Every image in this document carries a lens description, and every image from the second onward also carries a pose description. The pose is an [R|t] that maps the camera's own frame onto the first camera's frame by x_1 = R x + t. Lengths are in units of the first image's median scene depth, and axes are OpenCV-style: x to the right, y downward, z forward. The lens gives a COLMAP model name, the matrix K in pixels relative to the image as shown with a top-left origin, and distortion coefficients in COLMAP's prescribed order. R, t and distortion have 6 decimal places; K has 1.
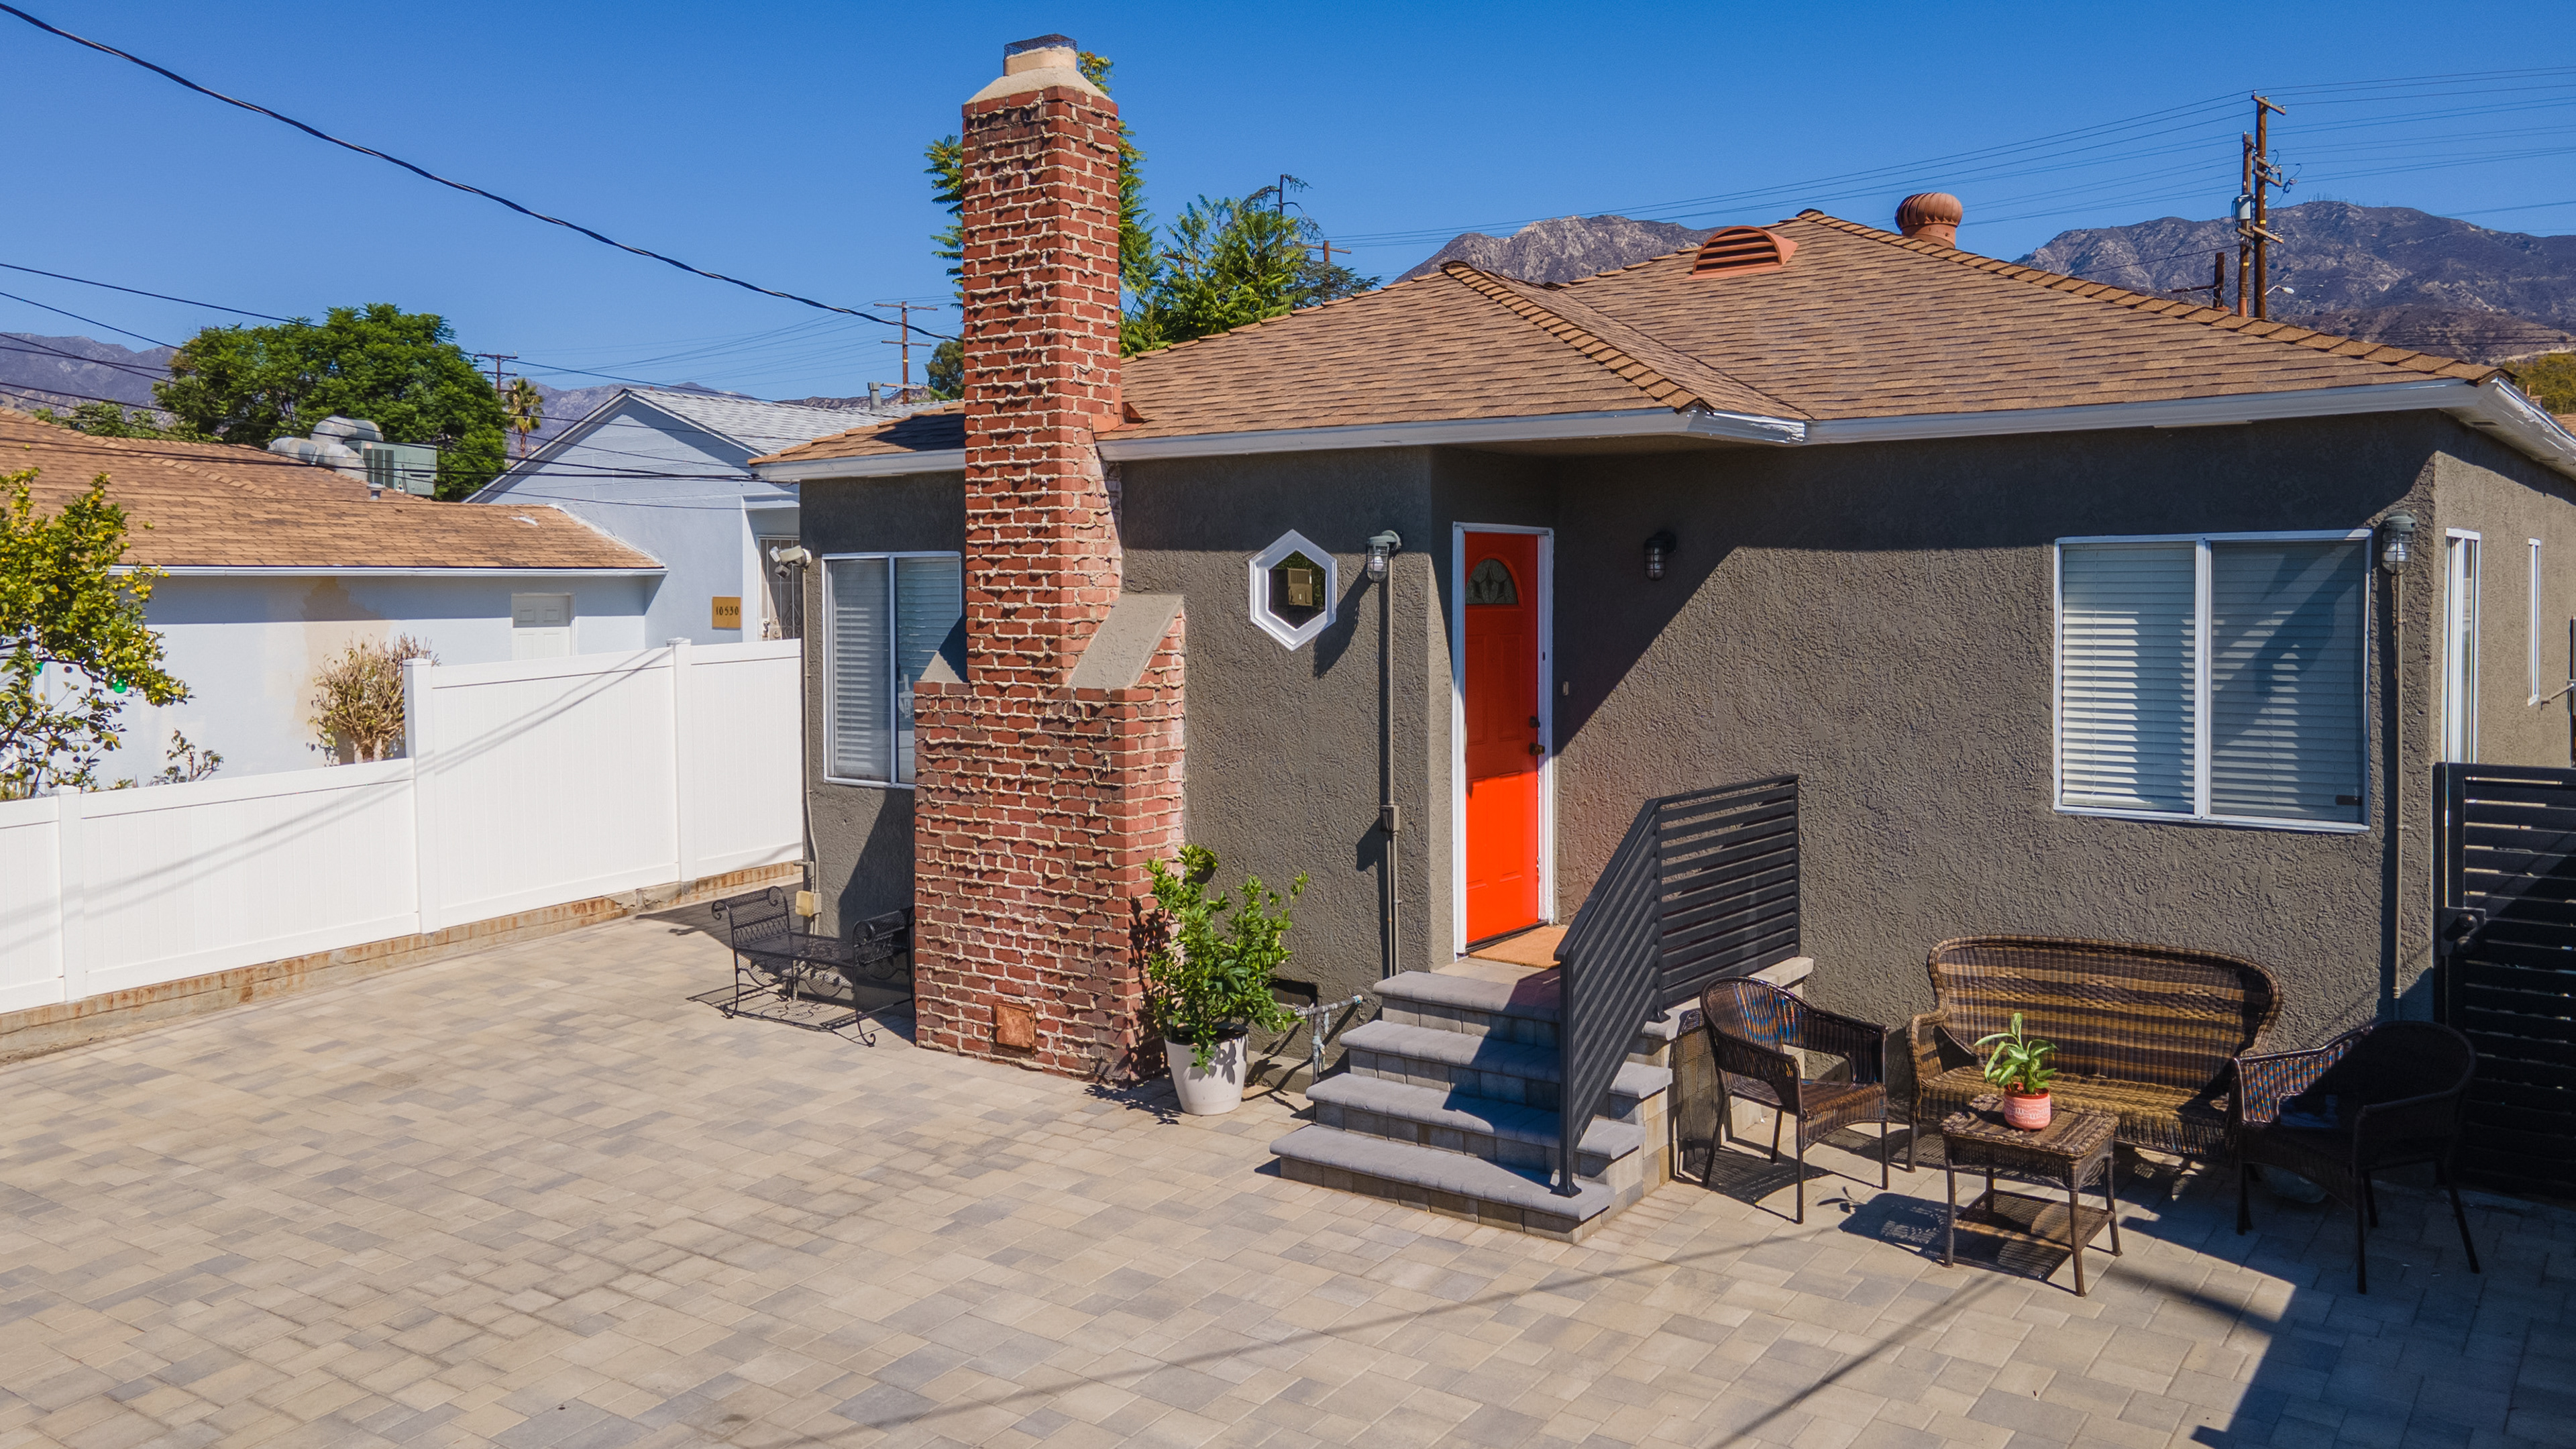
lens RADIAL K [[1913.7, 0, 1289.4], [0, 1913.7, 612.2], [0, 0, 1]] dist [0.043894, 0.003348]
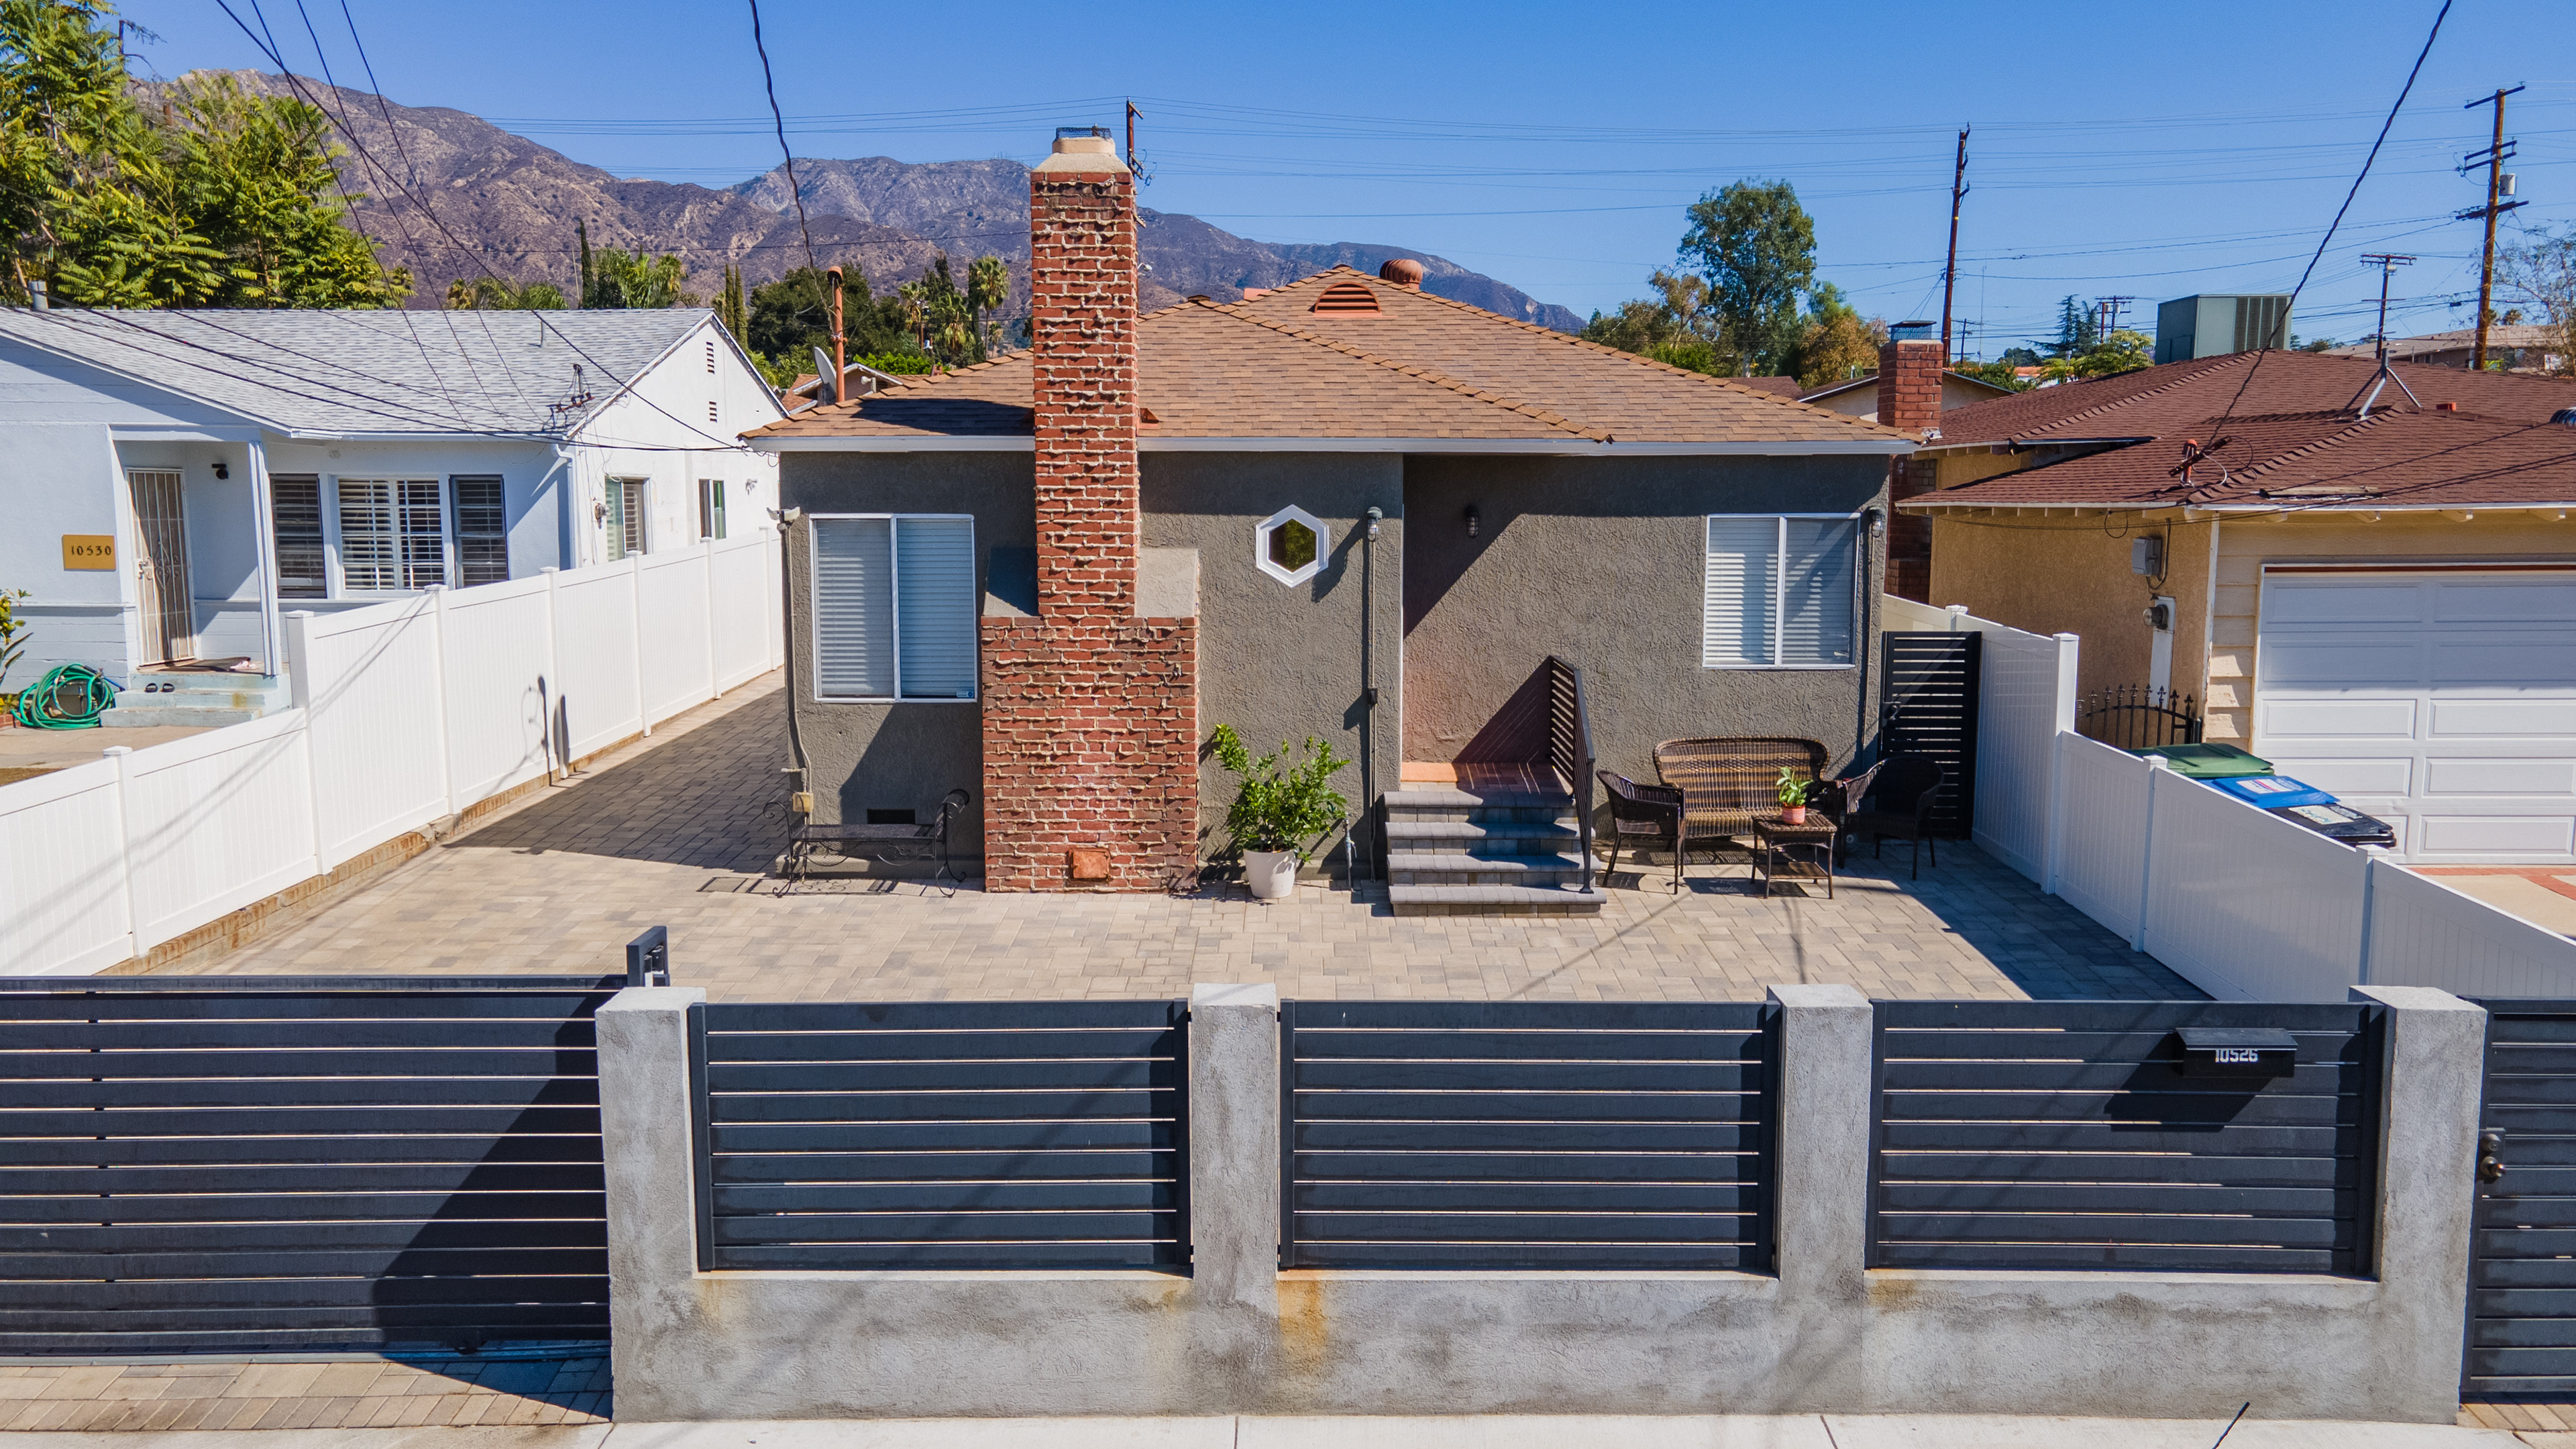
lens RADIAL K [[1901.4, 0, 1288.0], [0, 1901.4, 724.5], [0, 0, 1]] dist [0.034947, -0.000789]
pose [[0.809140, -0.063882, 0.584133, -0.831559], [0.003653, 0.994601, 0.103712, -0.025694], [-0.587605, -0.081784, 0.805004, -0.178449]]
